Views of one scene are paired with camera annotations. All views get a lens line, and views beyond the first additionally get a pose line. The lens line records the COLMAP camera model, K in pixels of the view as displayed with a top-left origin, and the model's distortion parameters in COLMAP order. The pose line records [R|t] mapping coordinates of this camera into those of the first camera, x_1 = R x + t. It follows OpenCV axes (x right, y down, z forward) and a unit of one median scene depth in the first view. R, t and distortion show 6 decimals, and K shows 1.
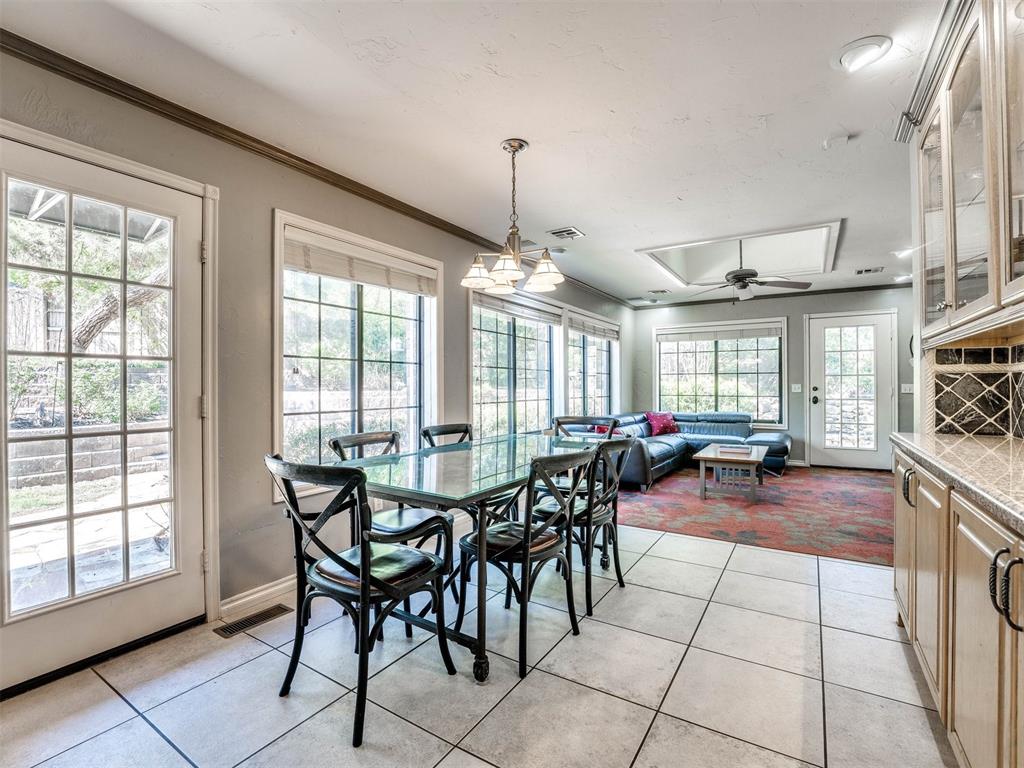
lens RADIAL K [[477.7, 0, 510.5], [0, 477.7, 381.7], [0, 0, 1]] dist [-0.022283, -0.000172]
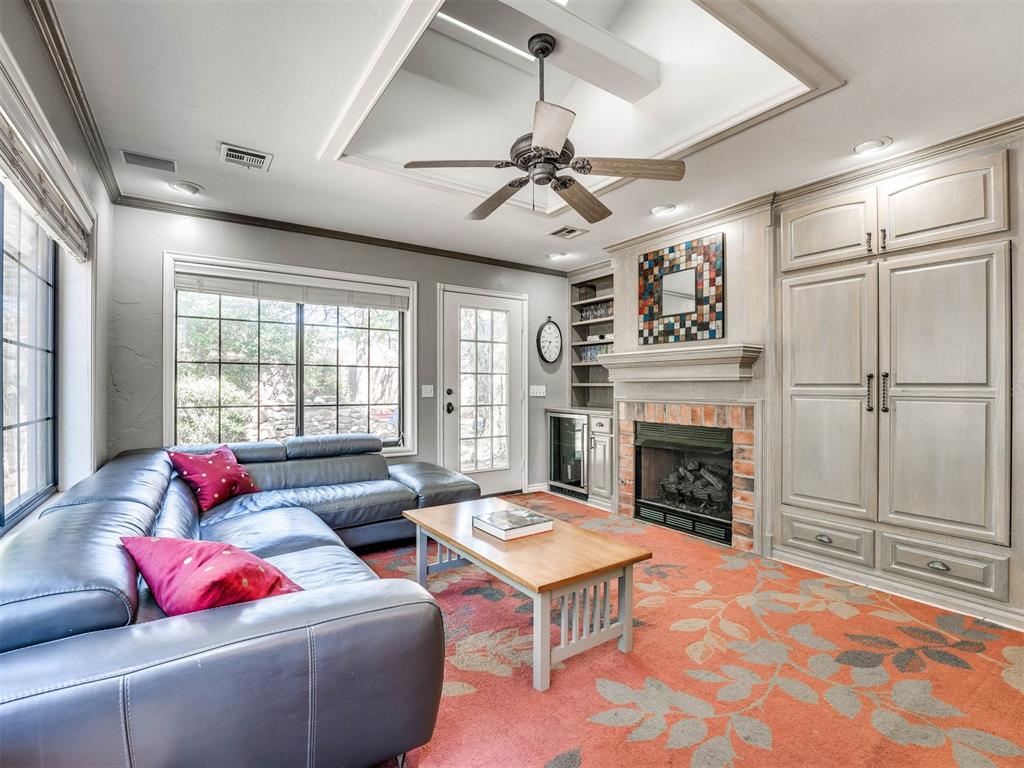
lens RADIAL K [[477.7, 0, 513.9], [0, 477.7, 381.1], [0, 0, 1]] dist [-0.022283, -0.000172]
pose [[0.392164, 0.012268, 0.919814, 0.031210], [-0.008796, 0.999915, -0.009586, 0.004659], [-0.919853, -0.004332, 0.392239, 0.581847]]
